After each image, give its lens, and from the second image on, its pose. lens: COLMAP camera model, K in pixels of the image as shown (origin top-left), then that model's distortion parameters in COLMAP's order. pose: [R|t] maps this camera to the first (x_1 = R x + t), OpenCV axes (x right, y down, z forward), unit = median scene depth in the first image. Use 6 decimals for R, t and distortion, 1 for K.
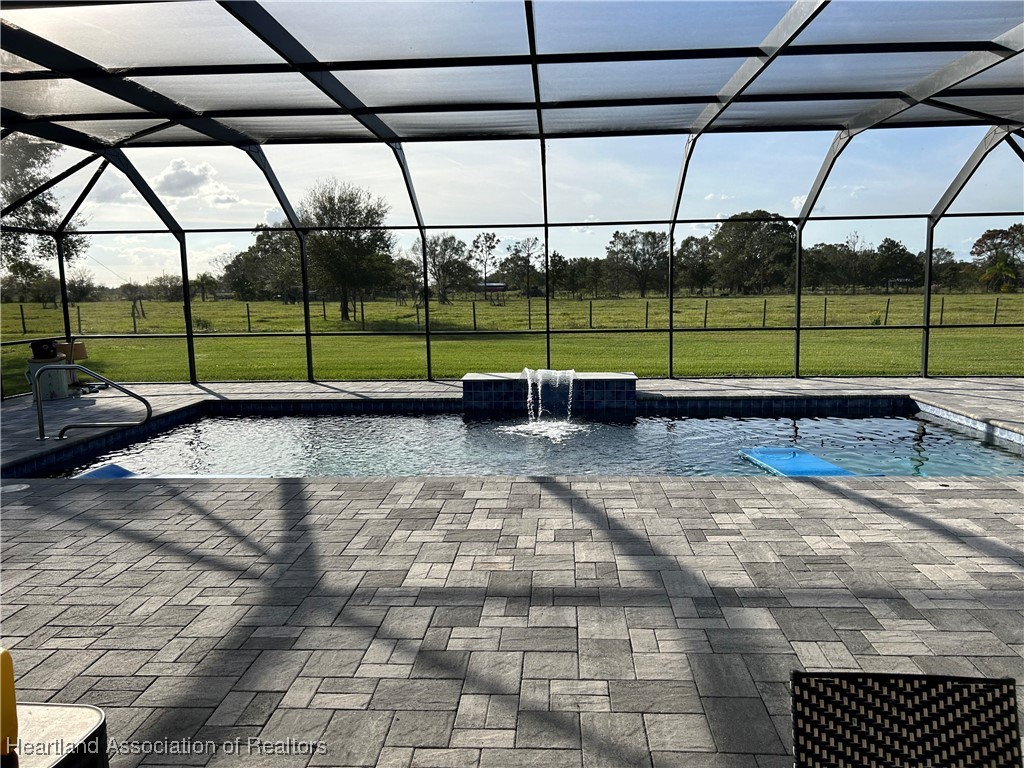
lens RADIAL K [[773.9, 0, 511.5], [0, 773.9, 384.8], [0, 0, 1]] dist [0.029585, -0.008517]
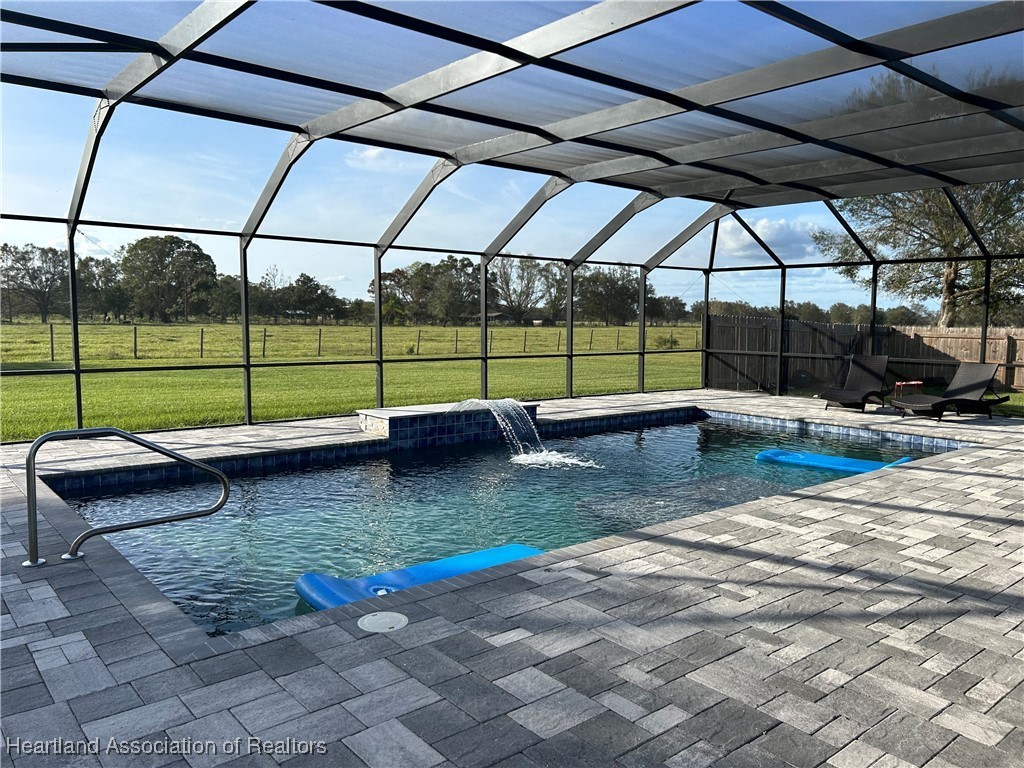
lens RADIAL K [[773.9, 0, 509.9], [0, 773.9, 381.8], [0, 0, 1]] dist [0.029585, -0.008517]
pose [[0.734278, -0.034296, 0.677982, -1.106224], [0.061894, 0.997946, -0.016551, -0.046725], [-0.676022, 0.054116, 0.734892, 0.526333]]
